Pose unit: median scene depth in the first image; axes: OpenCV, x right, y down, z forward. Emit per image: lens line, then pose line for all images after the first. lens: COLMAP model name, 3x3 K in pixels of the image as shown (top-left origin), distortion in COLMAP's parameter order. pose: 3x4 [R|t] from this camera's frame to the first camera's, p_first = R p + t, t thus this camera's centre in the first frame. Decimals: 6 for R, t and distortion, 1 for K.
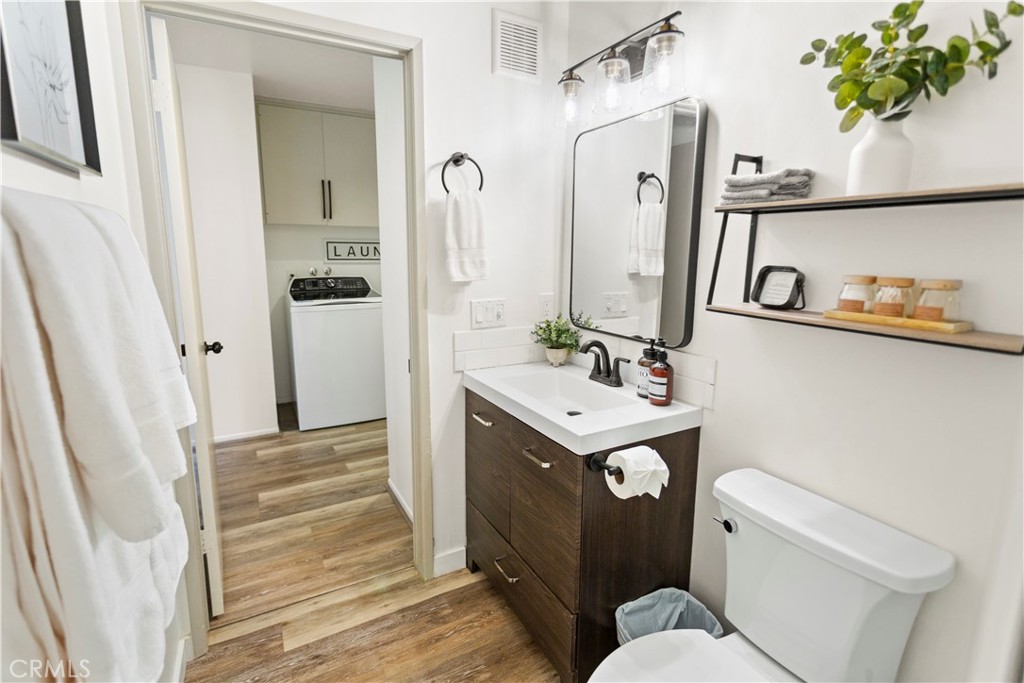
lens RADIAL K [[479.1, 0, 505.8], [0, 479.1, 330.3], [0, 0, 1]] dist [0.000887, 0.001288]
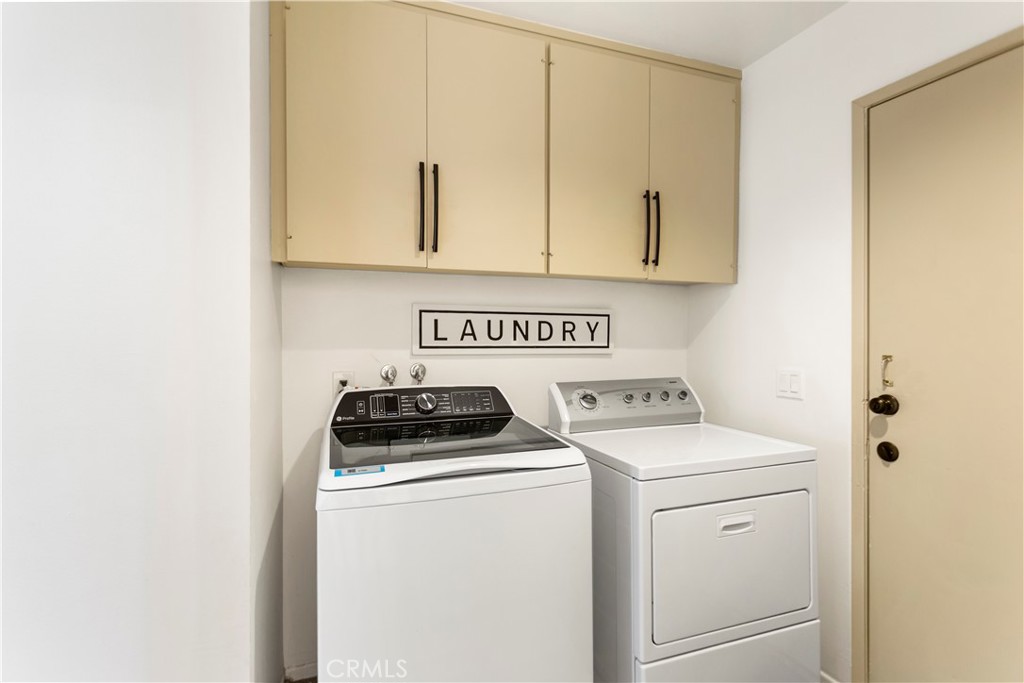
lens RADIAL K [[494.1, 0, 502.9], [0, 494.1, 341.7], [0, 0, 1]] dist [0.002336, 0.000399]
pose [[0.988528, -0.004811, -0.150964, -0.231889], [-0.018537, 0.988073, -0.152869, -0.086205], [0.149899, 0.153914, 0.976648, 0.574030]]
